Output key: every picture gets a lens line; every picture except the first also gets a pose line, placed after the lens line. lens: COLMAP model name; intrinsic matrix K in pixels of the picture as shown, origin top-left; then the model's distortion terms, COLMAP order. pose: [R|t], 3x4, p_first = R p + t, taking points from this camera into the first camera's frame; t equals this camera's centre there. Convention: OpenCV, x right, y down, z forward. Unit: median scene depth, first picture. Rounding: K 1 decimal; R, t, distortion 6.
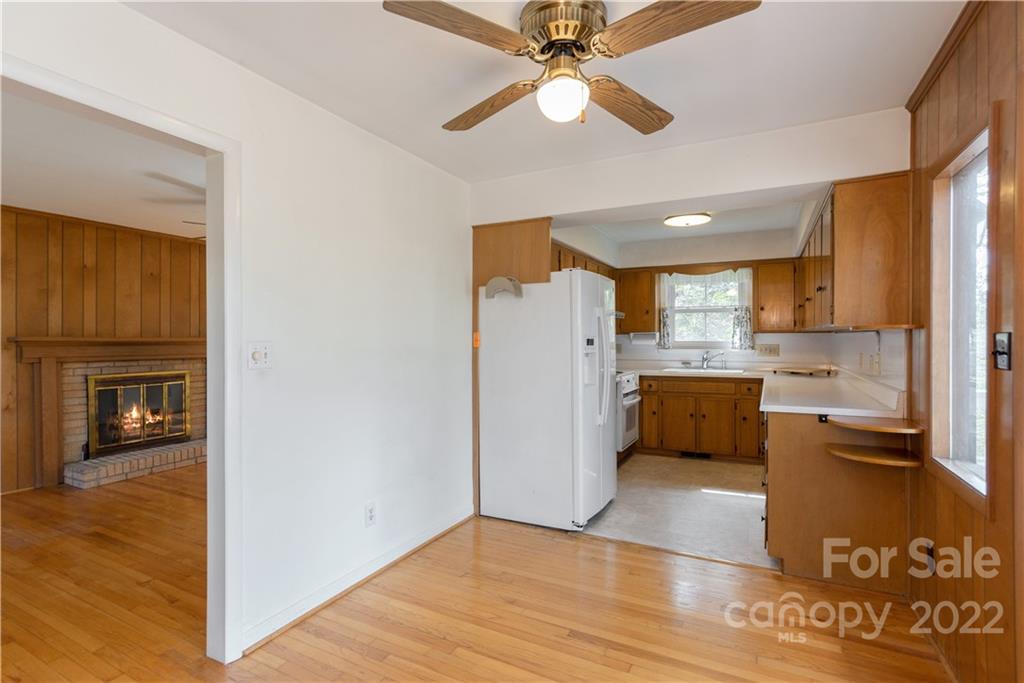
lens RADIAL K [[498.0, 0, 521.1], [0, 498.0, 343.8], [0, 0, 1]] dist [-0.010936, 0.008380]
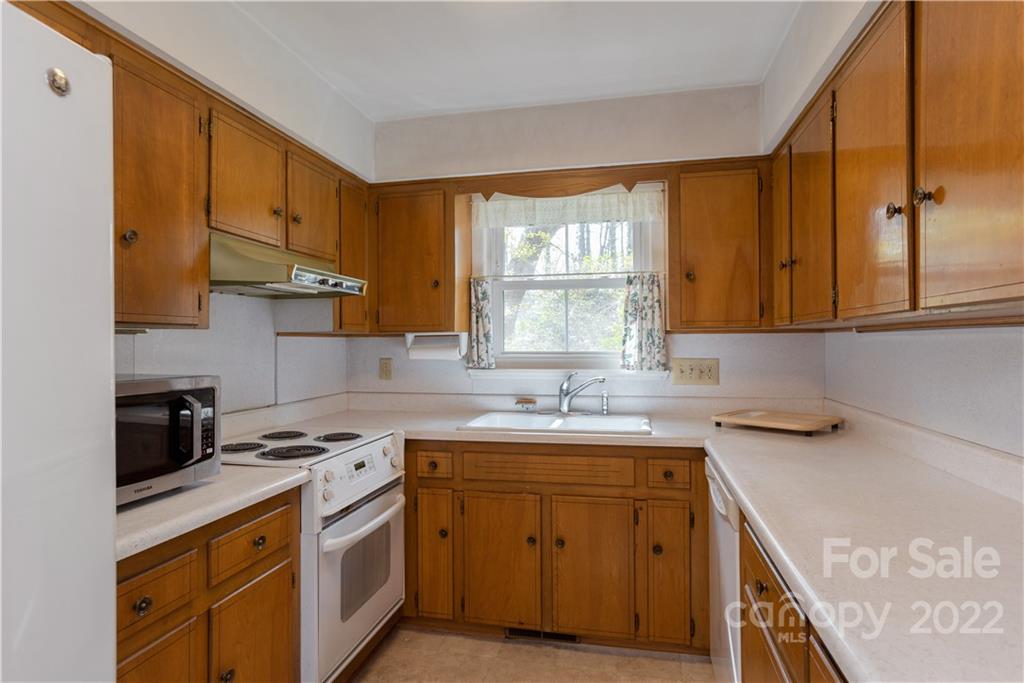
lens RADIAL K [[589.8, 0, 509.1], [0, 589.8, 348.6], [0, 0, 1]] dist [-0.001939, -0.000043]
pose [[0.970383, -0.003372, 0.241549, 0.200835], [0.004182, 0.999987, -0.002839, -0.007092], [-0.241537, 0.003765, 0.970384, 0.518247]]
